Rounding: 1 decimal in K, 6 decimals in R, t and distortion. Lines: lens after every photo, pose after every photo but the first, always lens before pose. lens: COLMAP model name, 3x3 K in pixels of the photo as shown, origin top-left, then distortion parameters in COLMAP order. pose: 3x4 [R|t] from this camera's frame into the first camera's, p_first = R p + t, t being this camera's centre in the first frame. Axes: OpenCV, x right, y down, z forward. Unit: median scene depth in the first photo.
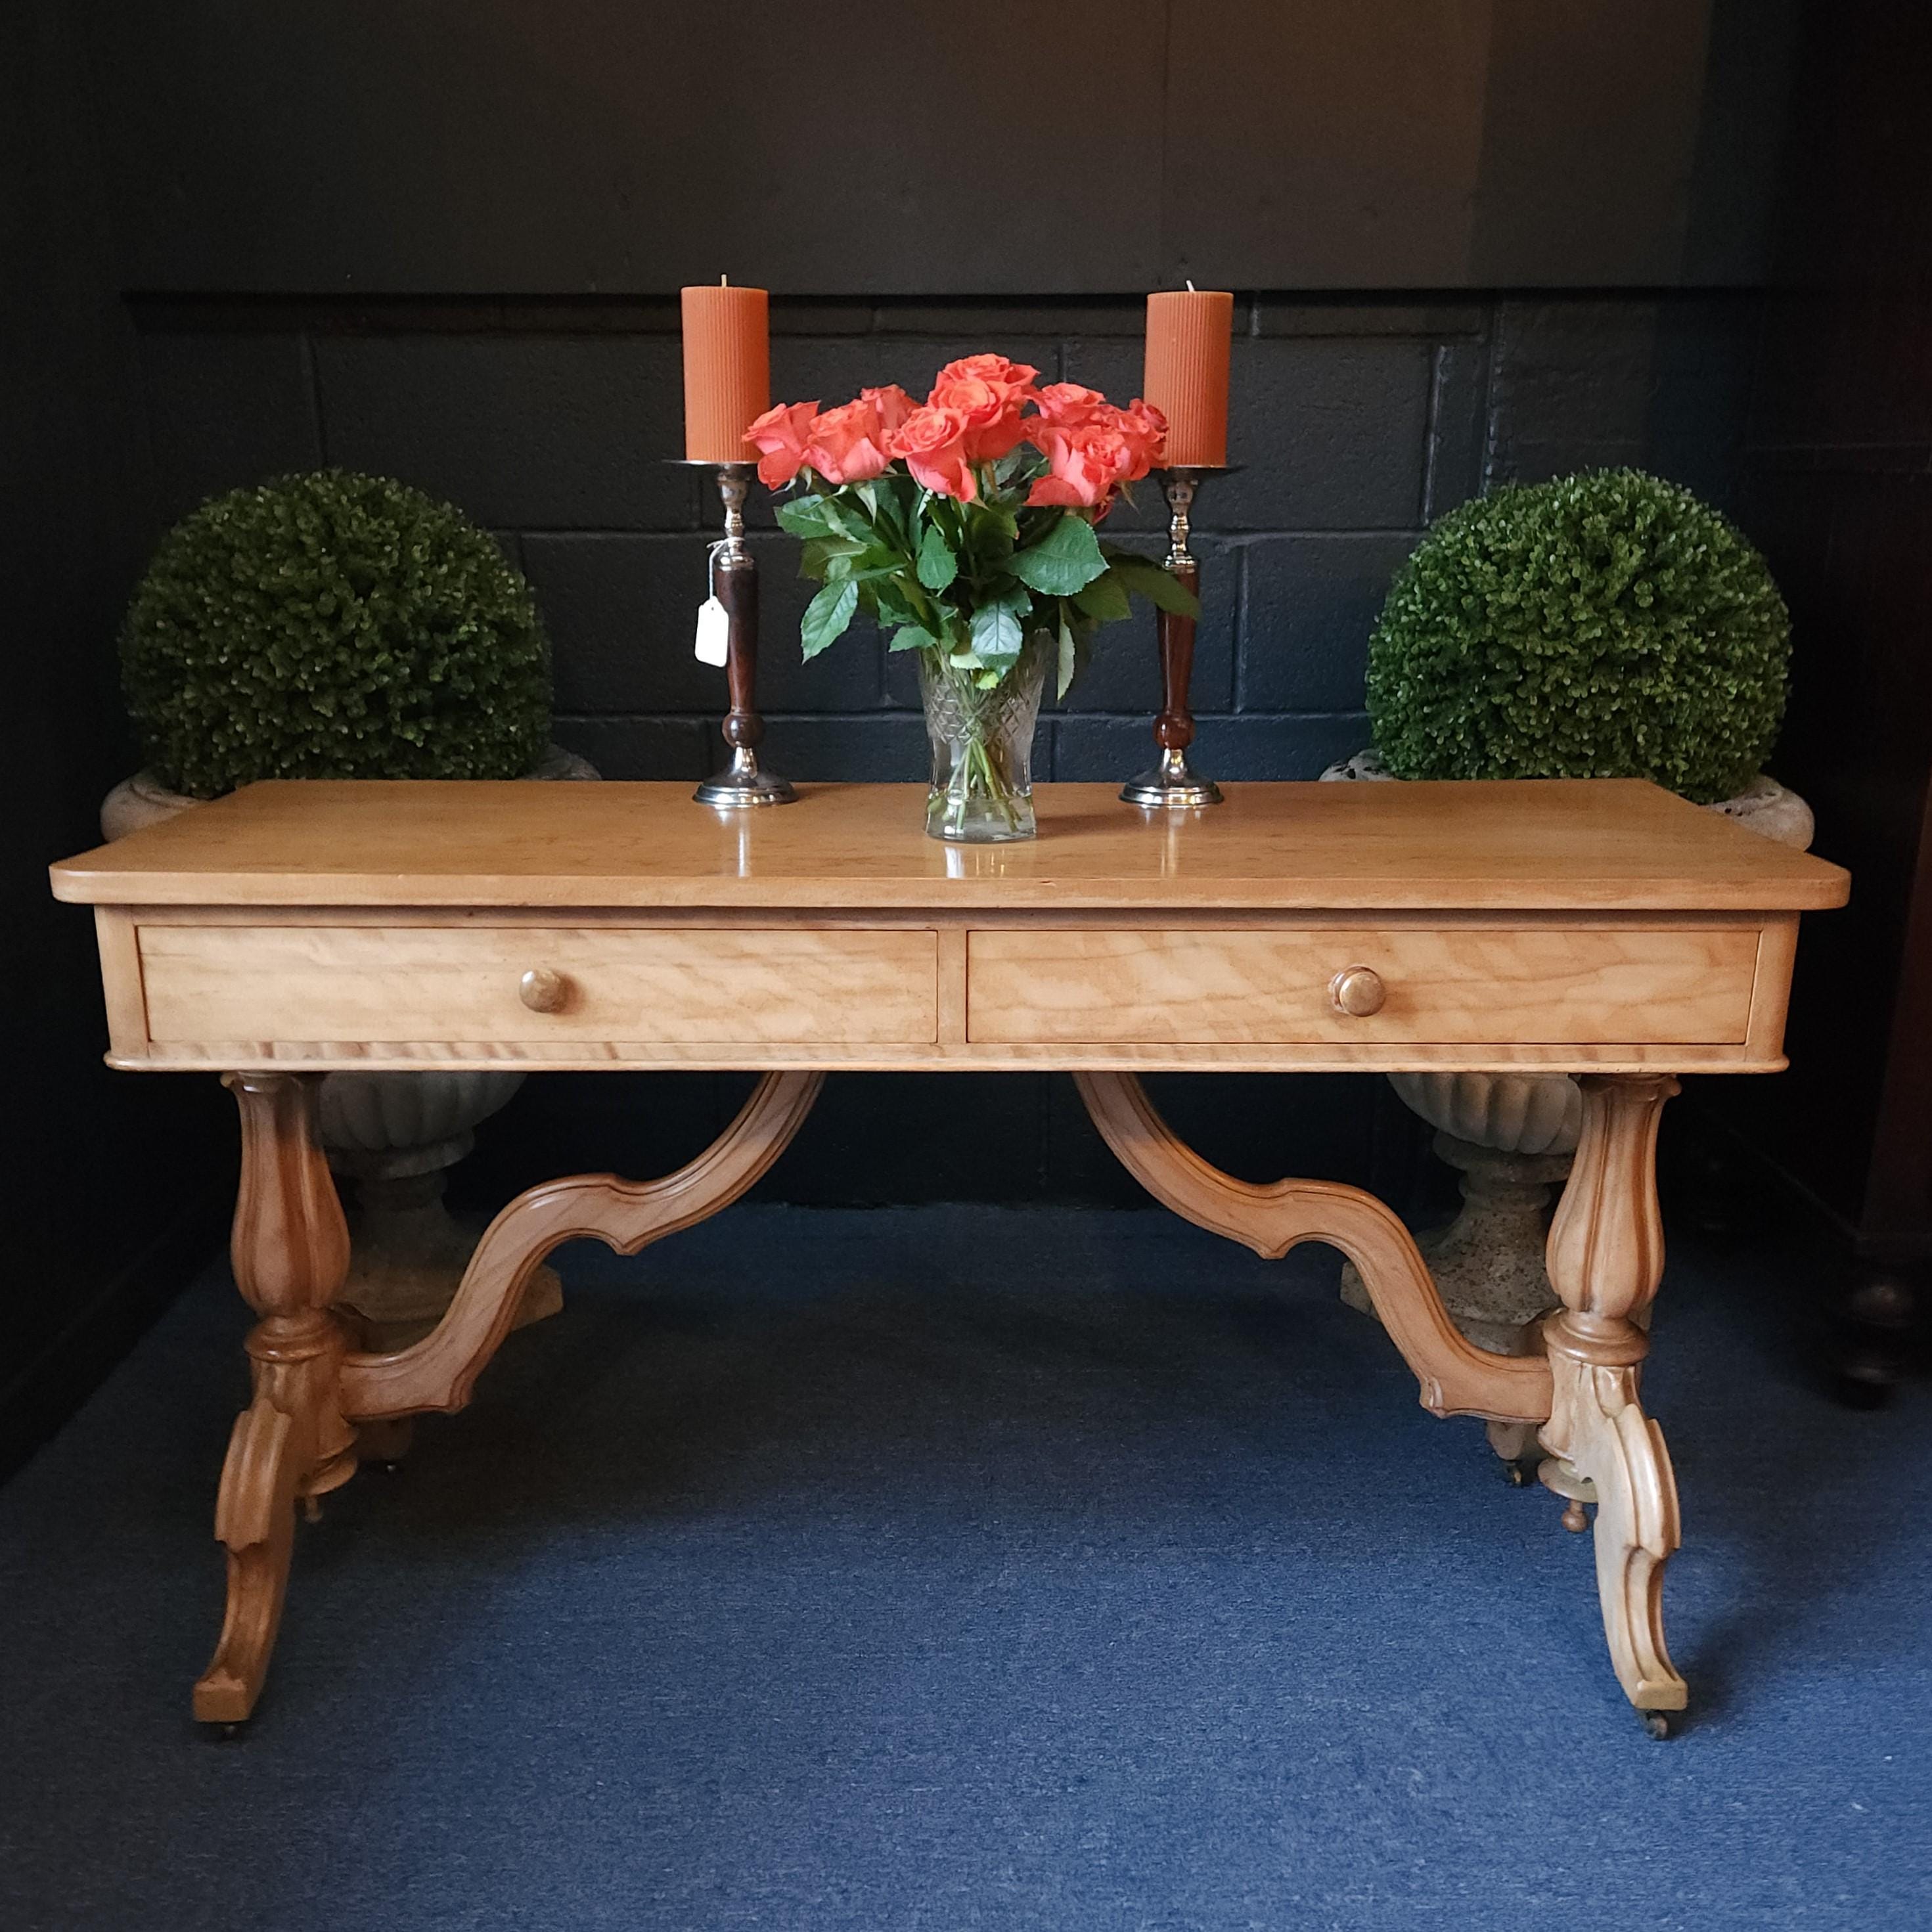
lens RADIAL K [[1770.6, 0, 966.0], [0, 1770.6, 966.0], [0, 0, 1]] dist [0.078471, -0.071319]
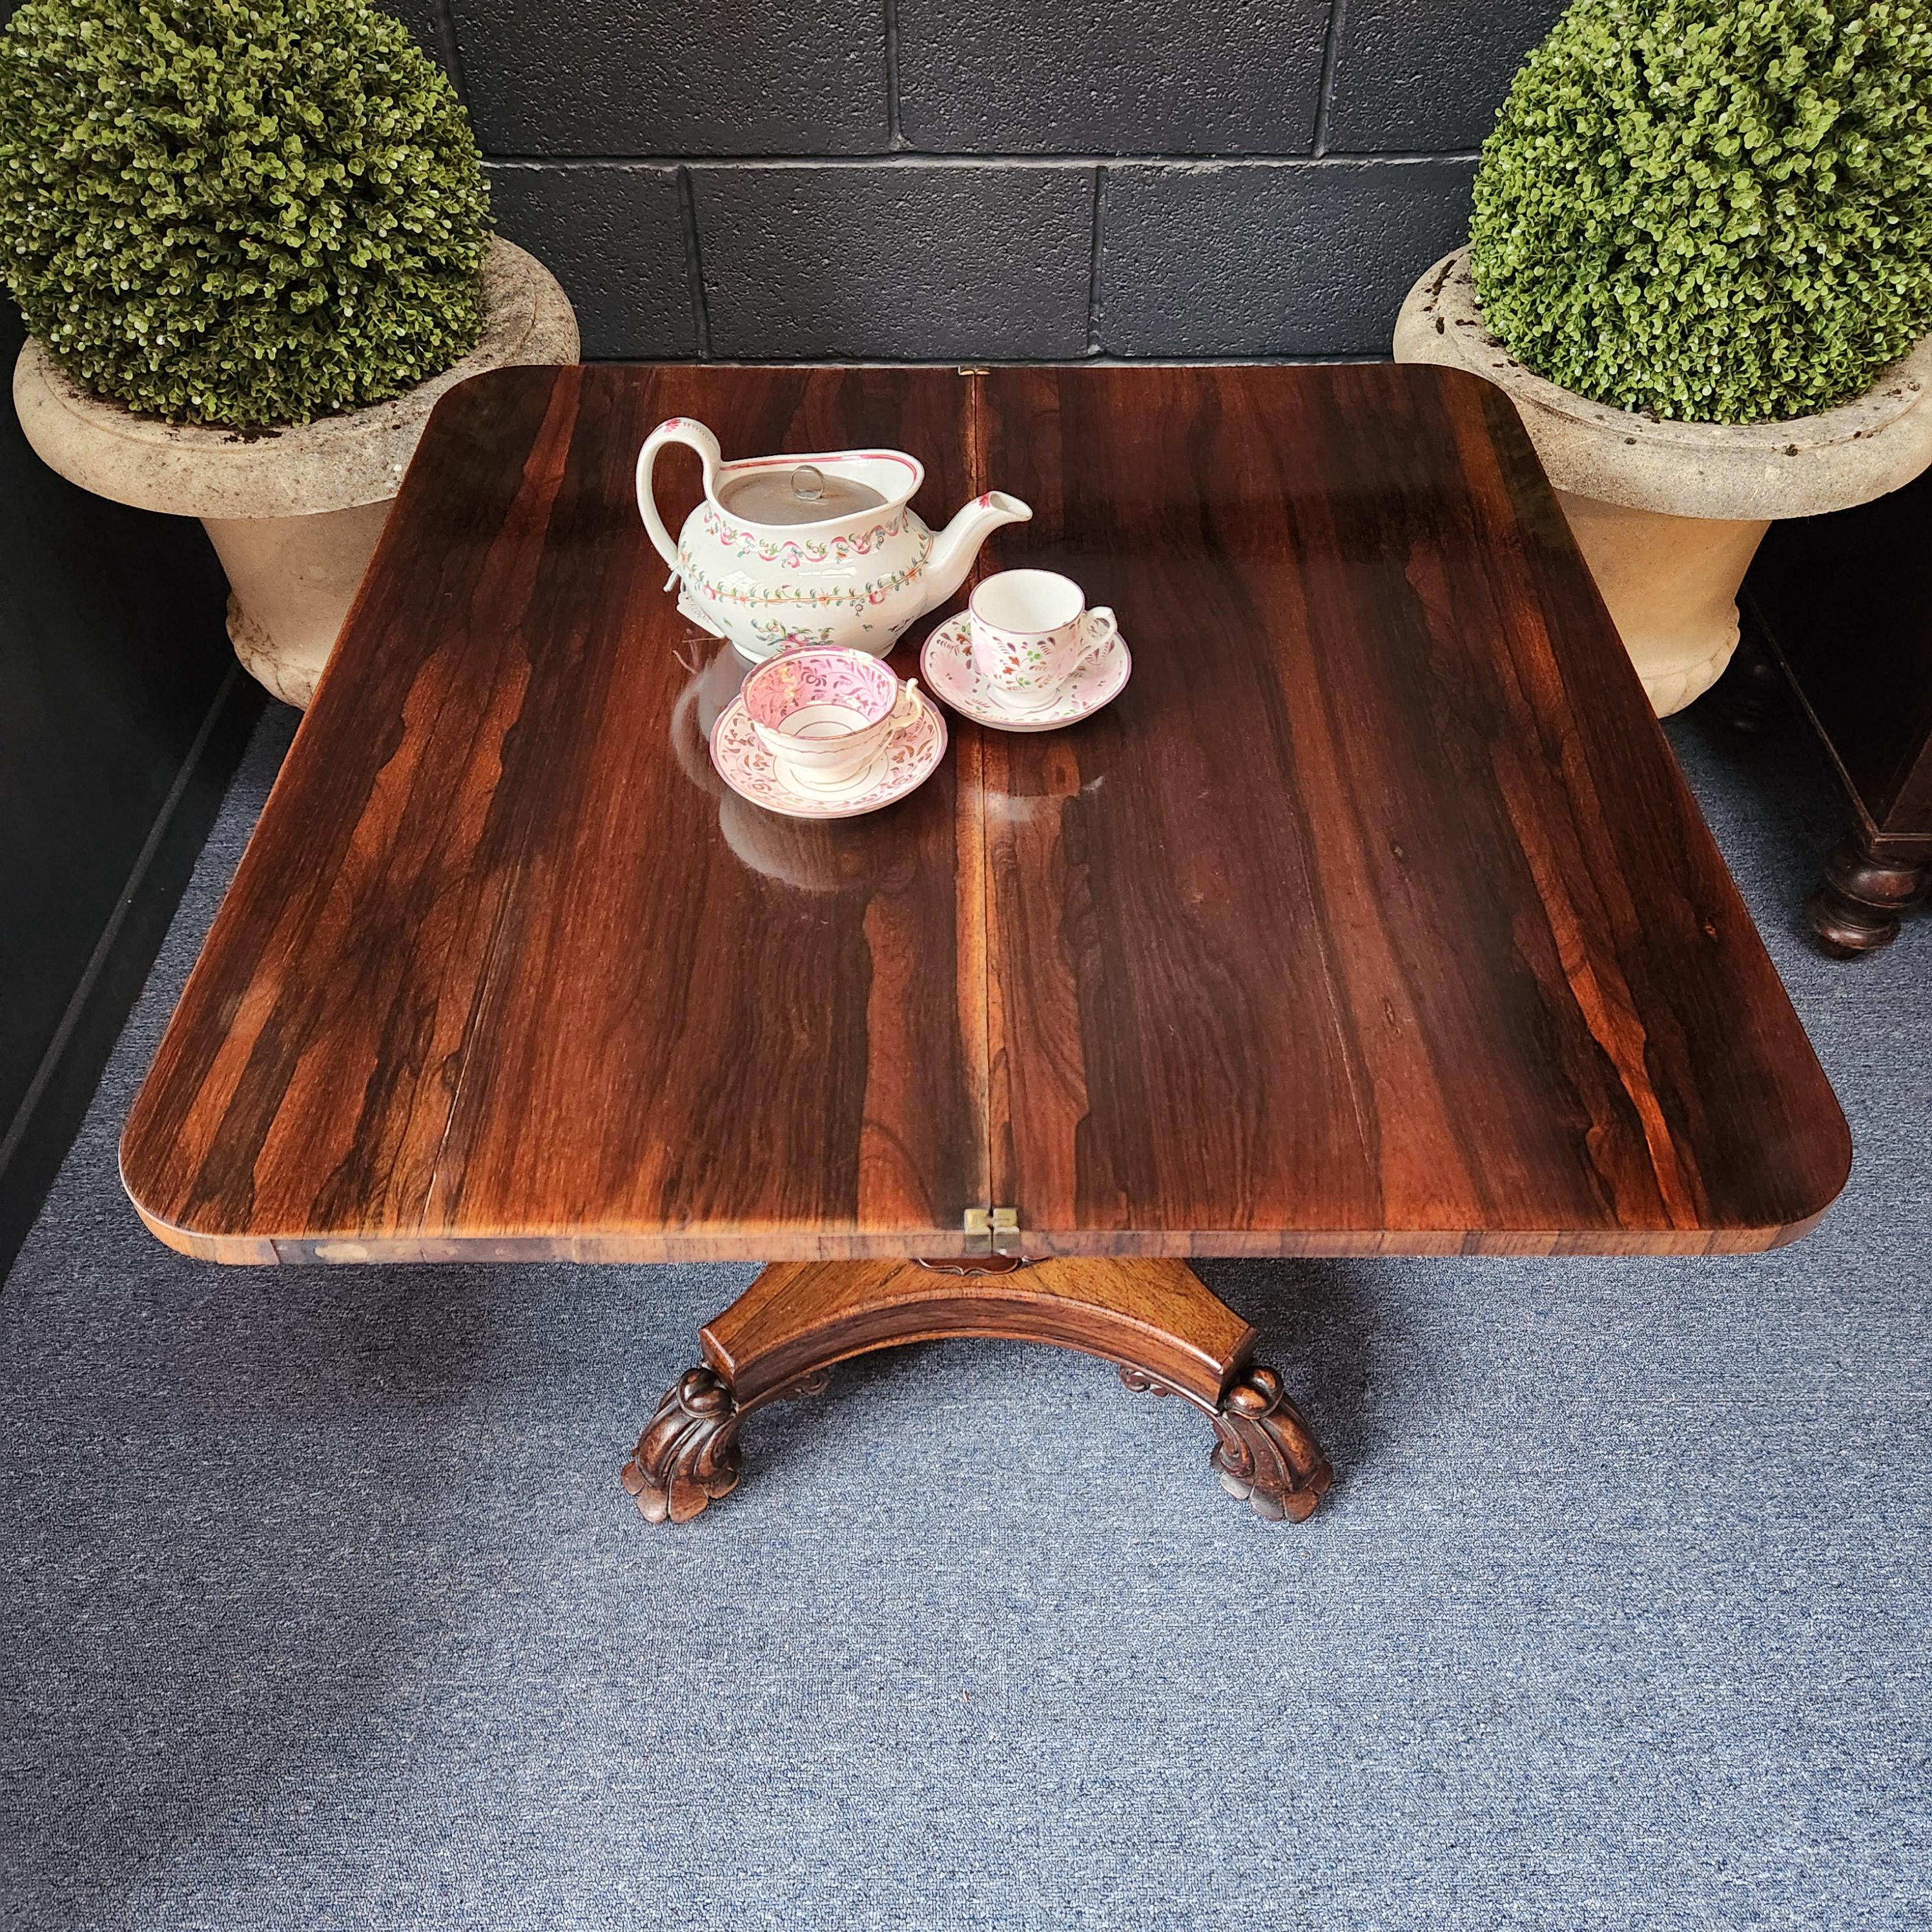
lens RADIAL K [[1734.0, 0, 980.3], [0, 1734.0, 974.0], [0, 0, 1]] dist [0.090248, -0.098285]
pose [[0.999972, 0.004816, -0.005752, 0.000308], [-0.001156, 0.856450, 0.516229, -0.323235], [0.007413, -0.516208, 0.856431, 0.122340]]
